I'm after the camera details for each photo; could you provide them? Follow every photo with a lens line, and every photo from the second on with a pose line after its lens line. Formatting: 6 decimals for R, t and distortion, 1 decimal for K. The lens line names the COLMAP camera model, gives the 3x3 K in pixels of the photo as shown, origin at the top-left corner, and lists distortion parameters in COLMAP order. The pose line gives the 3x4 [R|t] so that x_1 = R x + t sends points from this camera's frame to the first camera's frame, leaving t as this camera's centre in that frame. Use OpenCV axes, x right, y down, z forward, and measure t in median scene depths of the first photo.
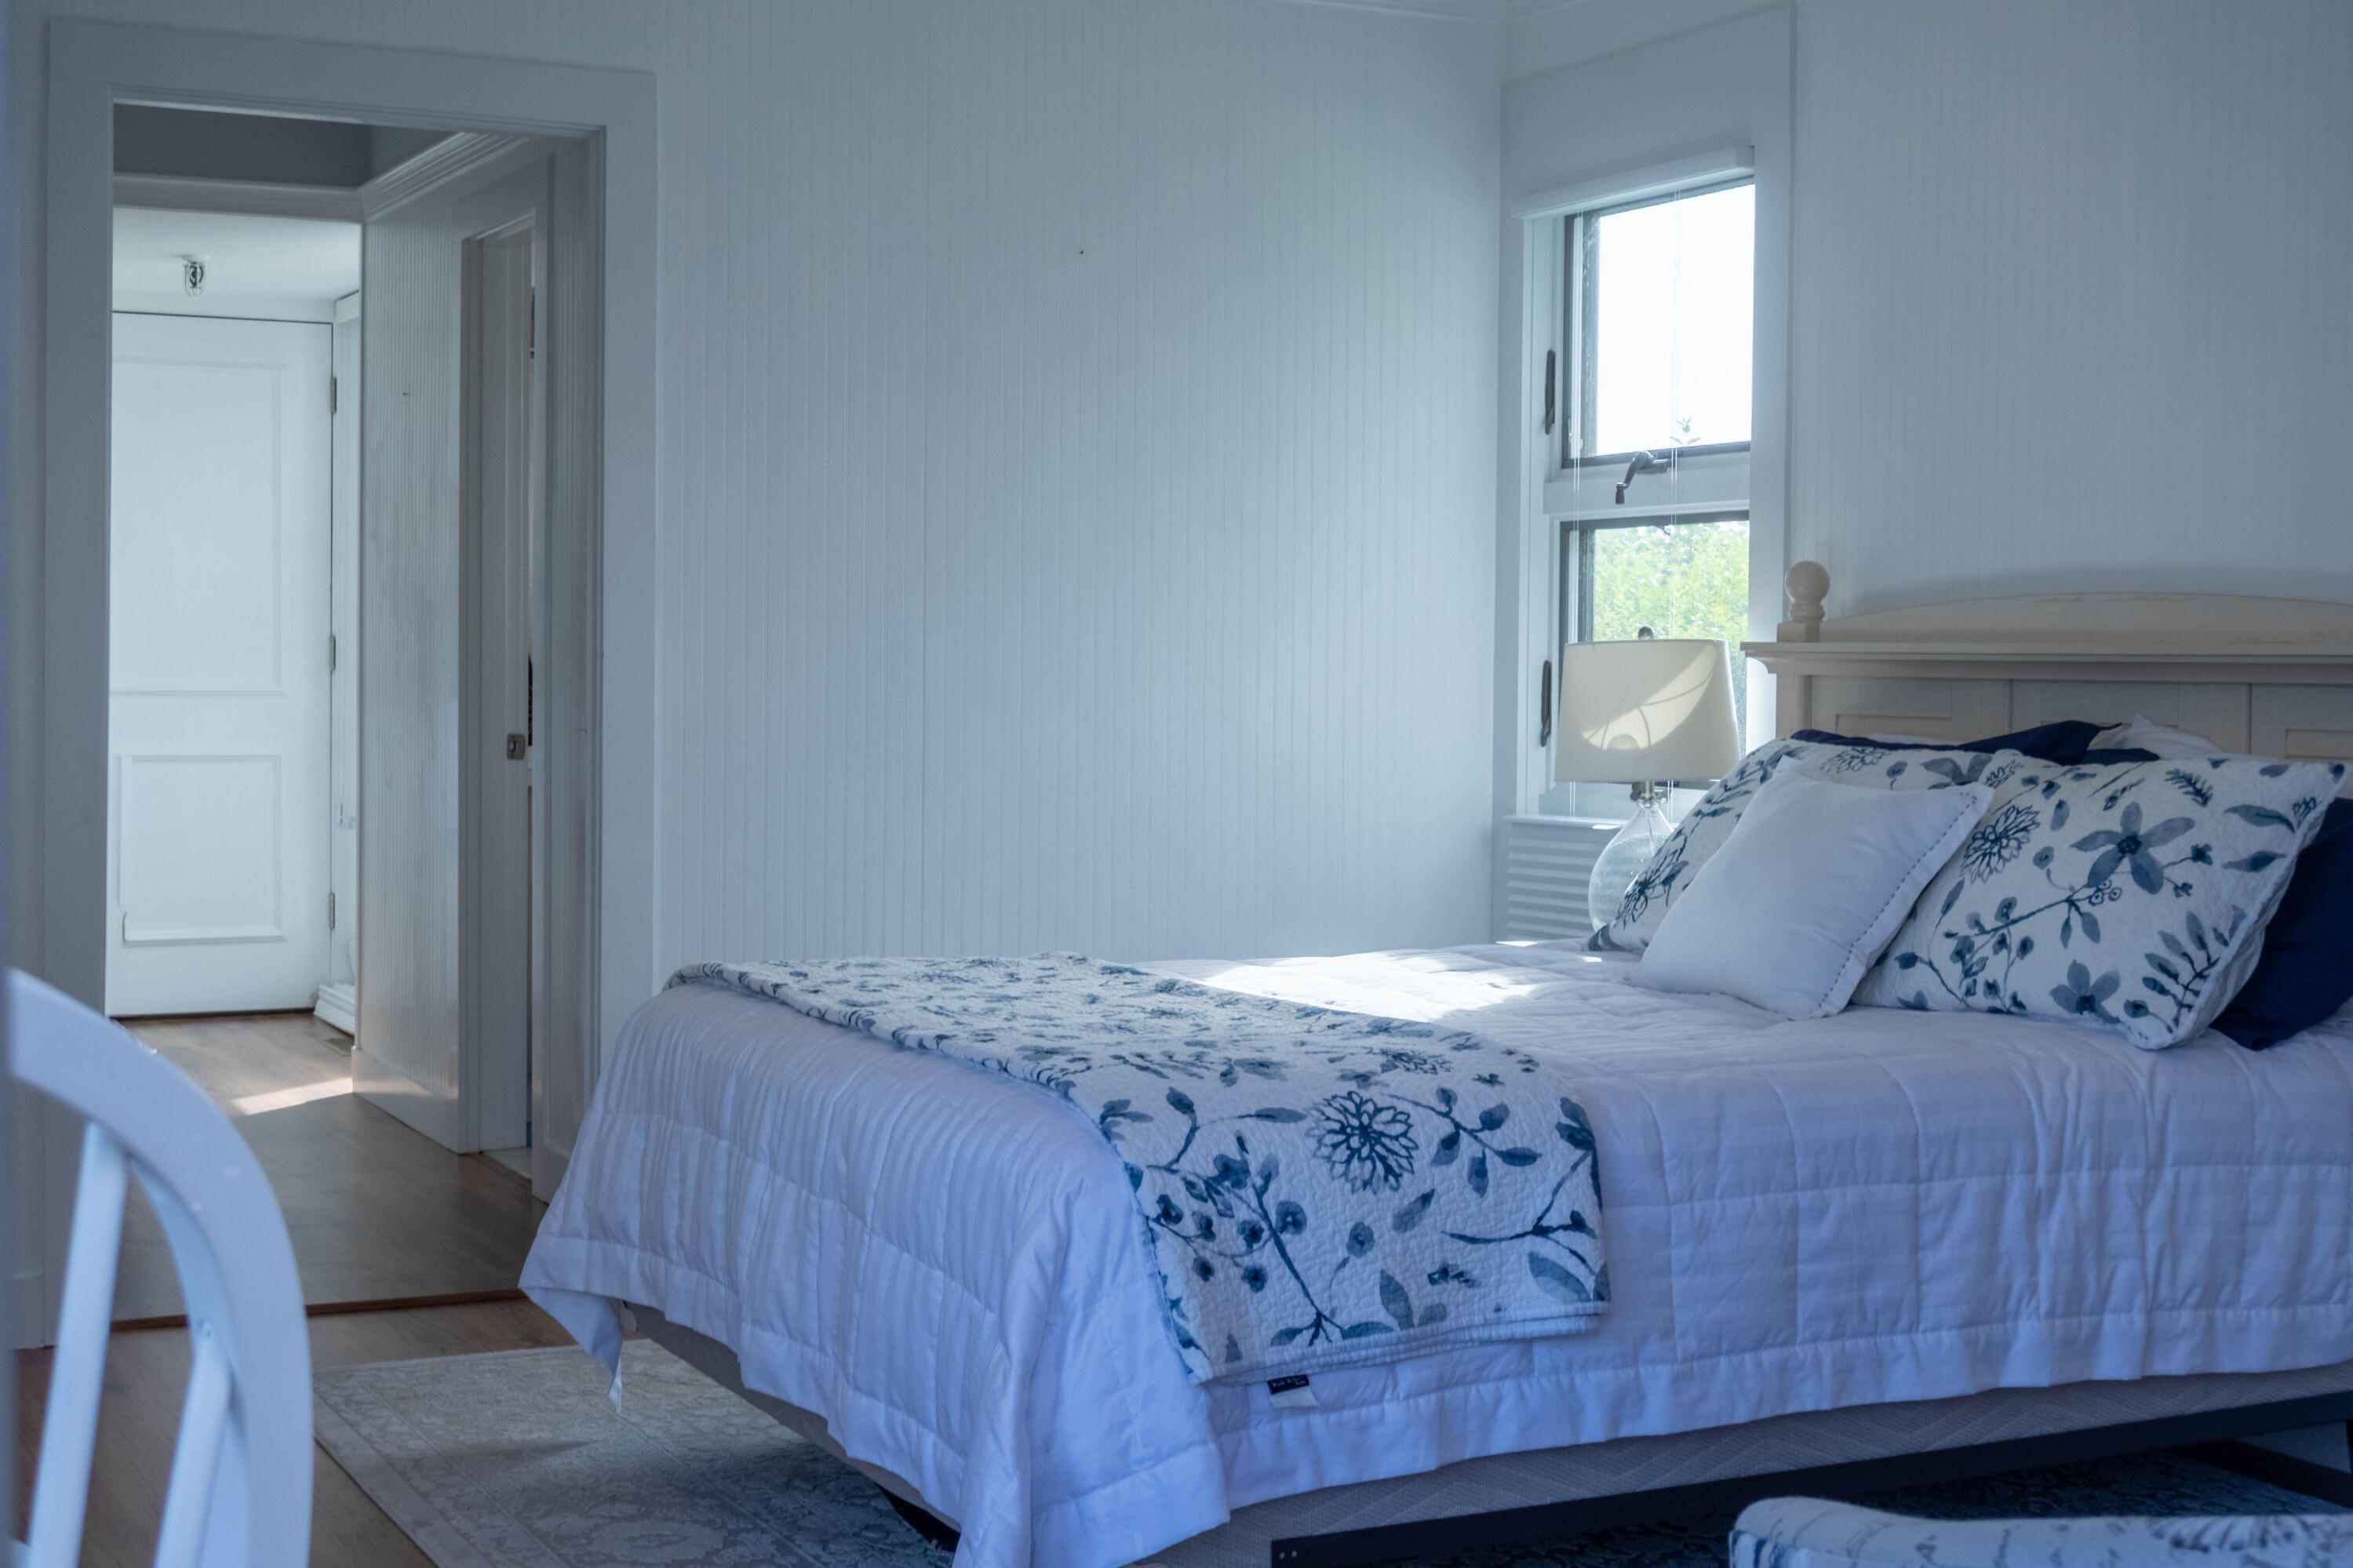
lens RADIAL K [[3292.6, 0, 1235.4], [0, 3292.6, 781.4], [0, 0, 1]] dist [0.009546, -0.002245]
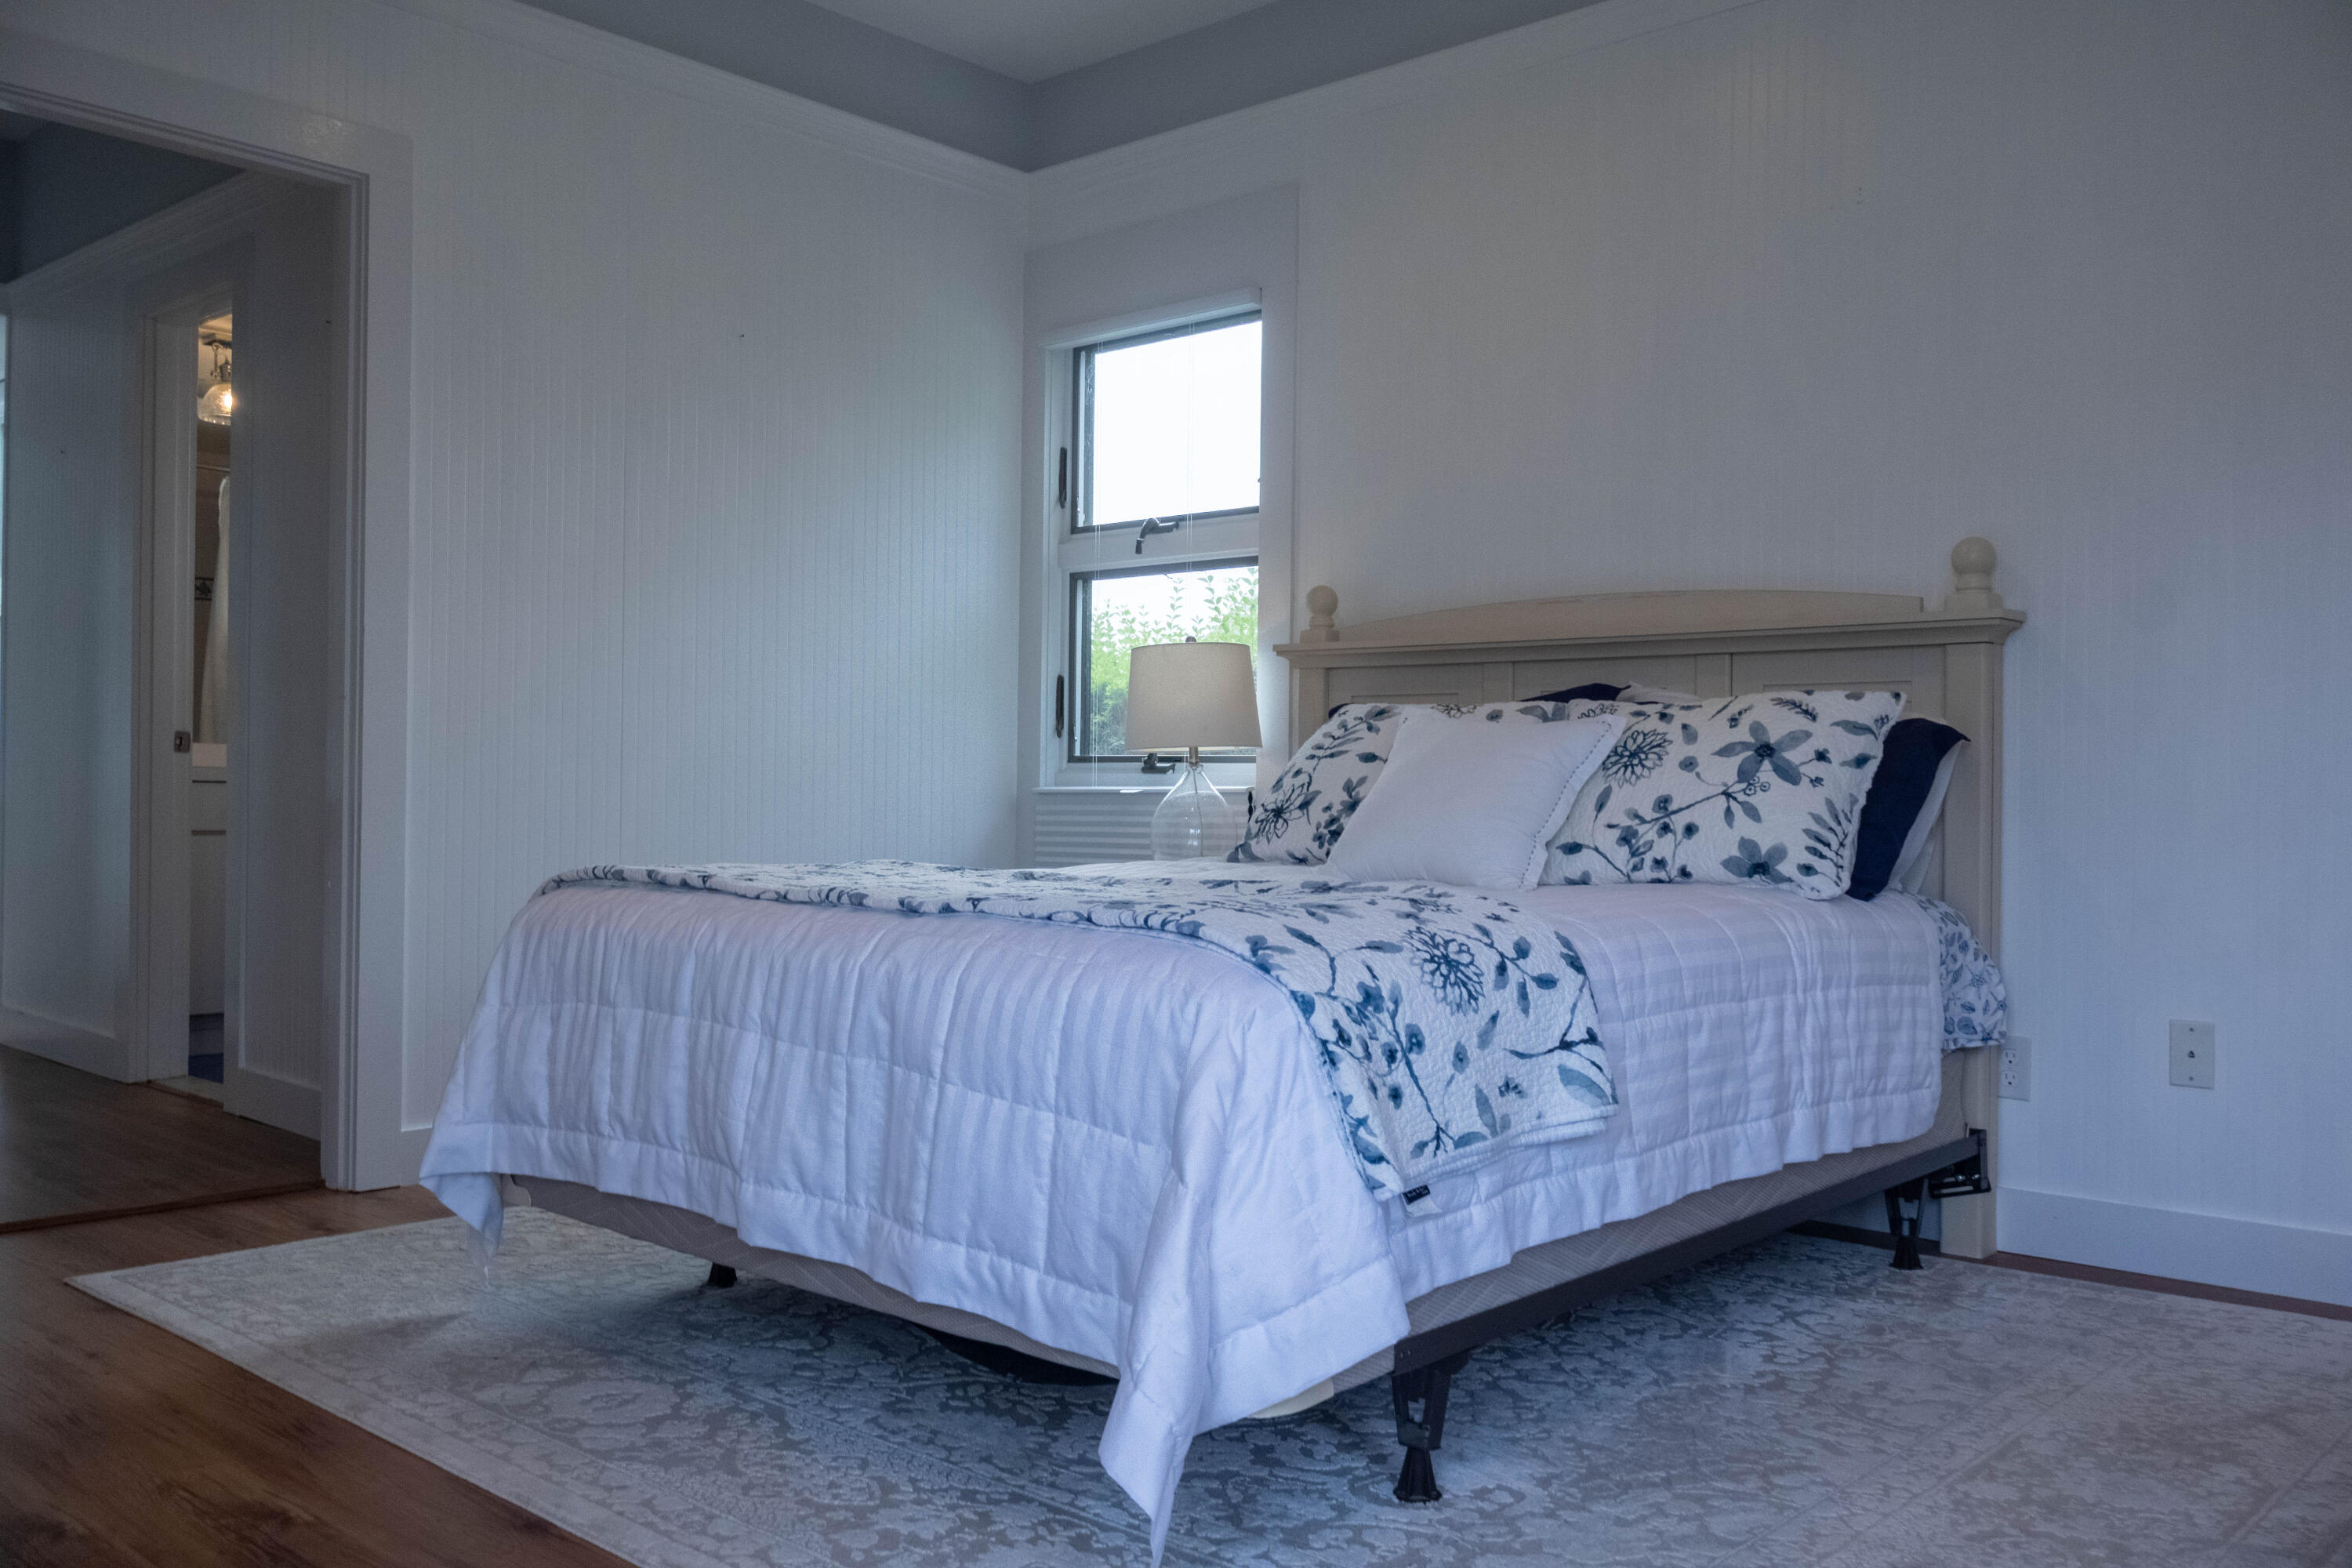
lens RADIAL K [[1969.0, 0, 1154.0], [0, 1969.0, 792.0], [0, 0, 1]] dist [-0.006616, 0.002848]
pose [[0.935212, 0.001248, 0.354085, -0.262241], [0.010745, 0.999433, -0.031901, 0.064134], [-0.353925, 0.033639, 0.934669, 0.381861]]
